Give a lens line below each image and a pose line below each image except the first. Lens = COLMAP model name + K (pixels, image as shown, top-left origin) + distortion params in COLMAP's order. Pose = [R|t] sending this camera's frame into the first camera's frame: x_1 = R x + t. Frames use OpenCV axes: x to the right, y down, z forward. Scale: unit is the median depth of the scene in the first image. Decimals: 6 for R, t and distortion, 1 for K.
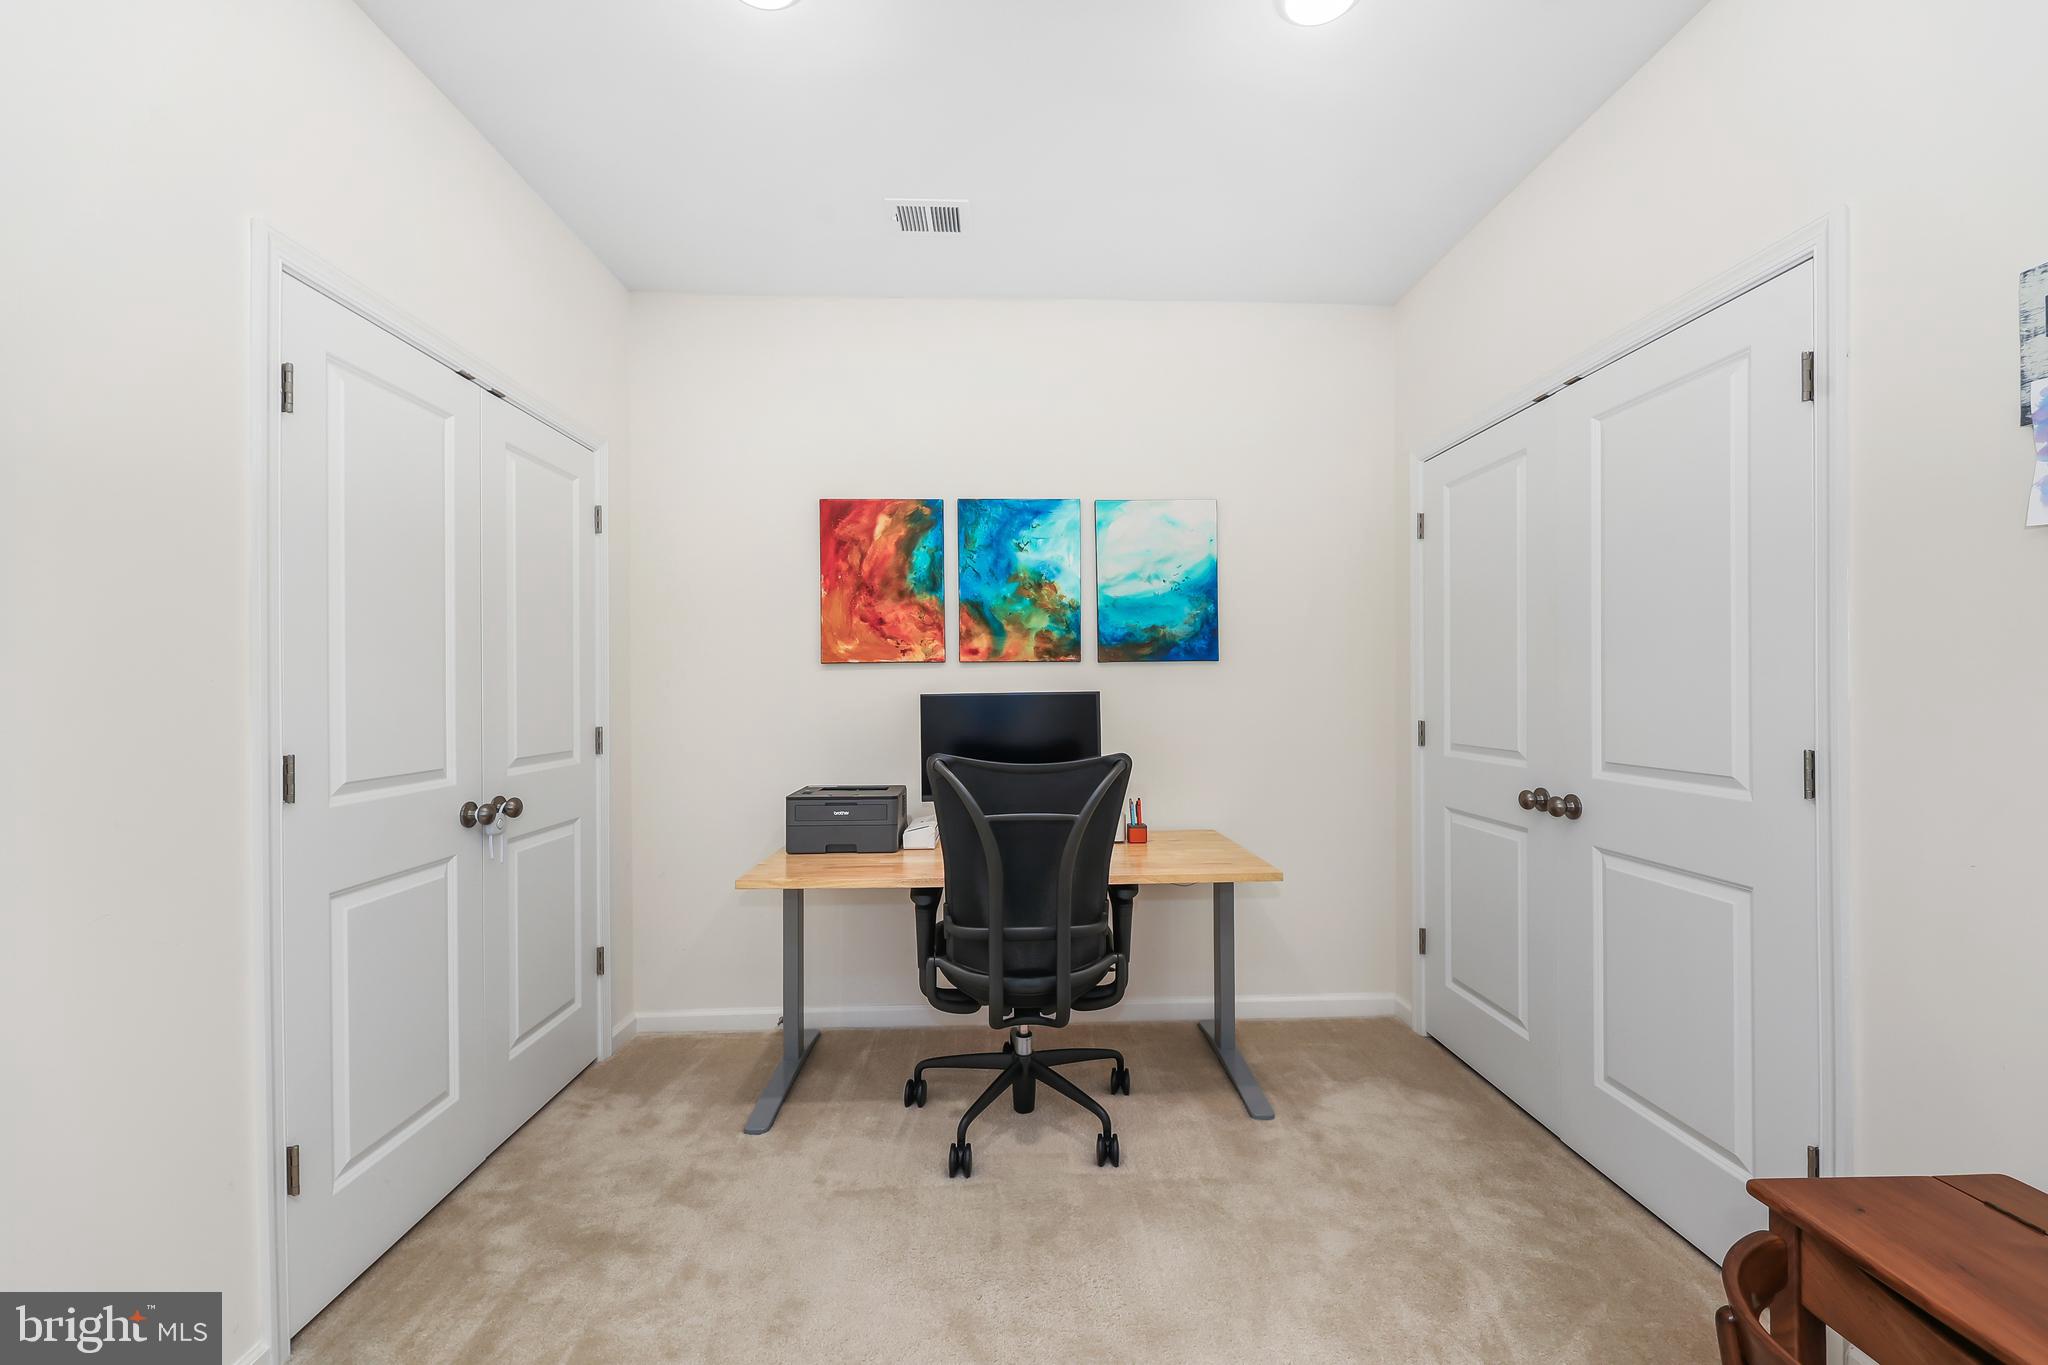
lens RADIAL K [[847.5, 0, 1036.2], [0, 847.5, 684.8], [0, 0, 1]] dist [0.004585, 0.000097]
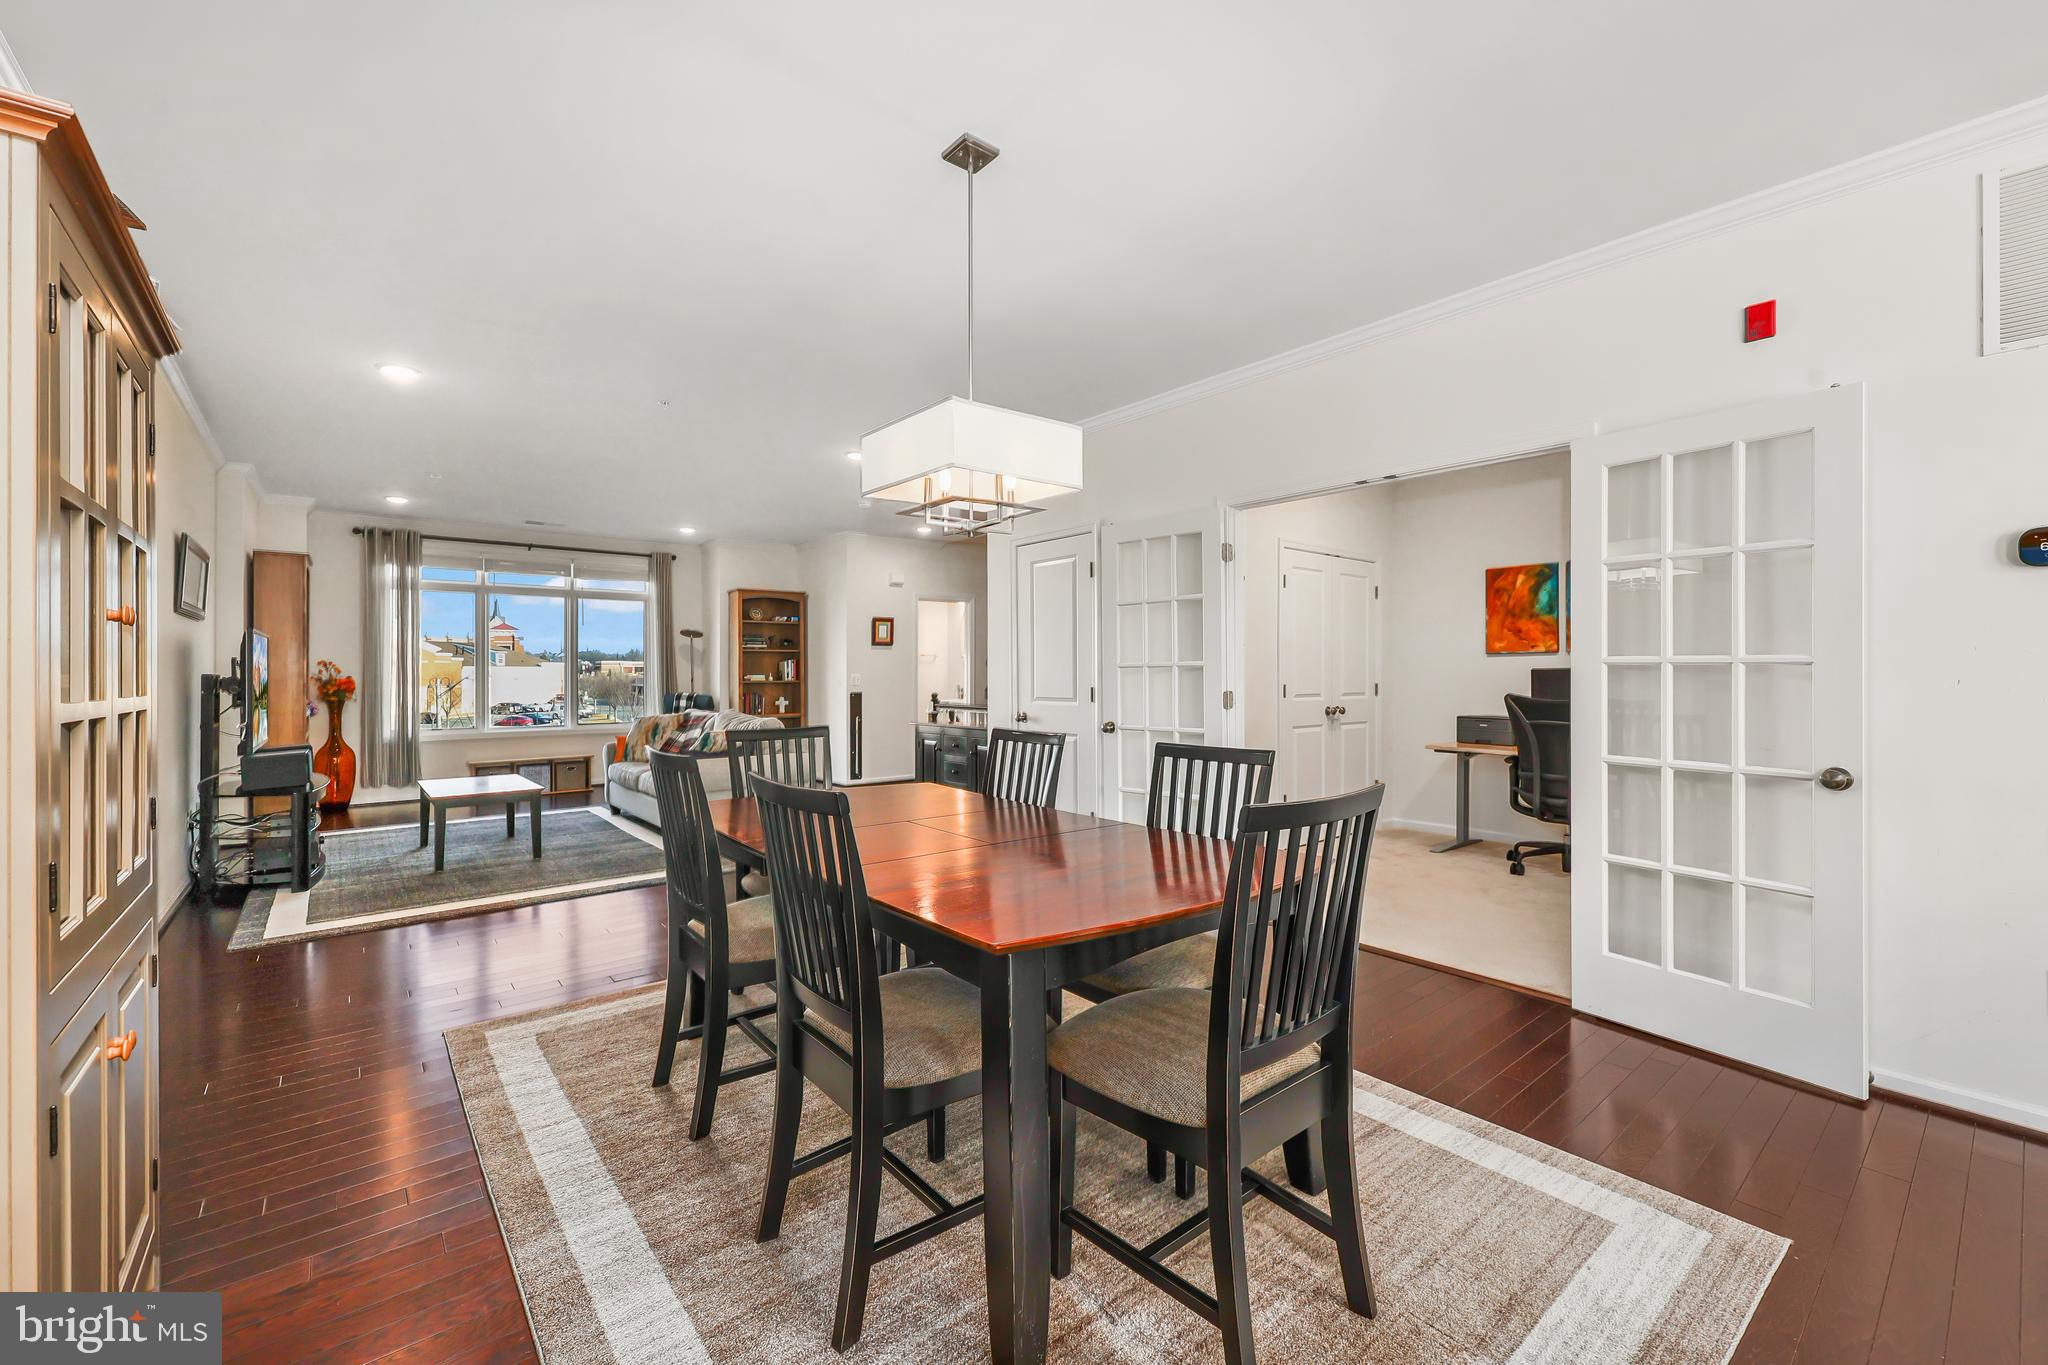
lens RADIAL K [[847.5, 0, 1030.2], [0, 847.5, 675.1], [0, 0, 1]] dist [0.004585, 0.000097]
pose [[0.606777, 0.006454, -0.794846, 0.659468], [0.002344, 0.999948, 0.009909, 0.002124], [0.794869, -0.007876, 0.606730, -1.015860]]
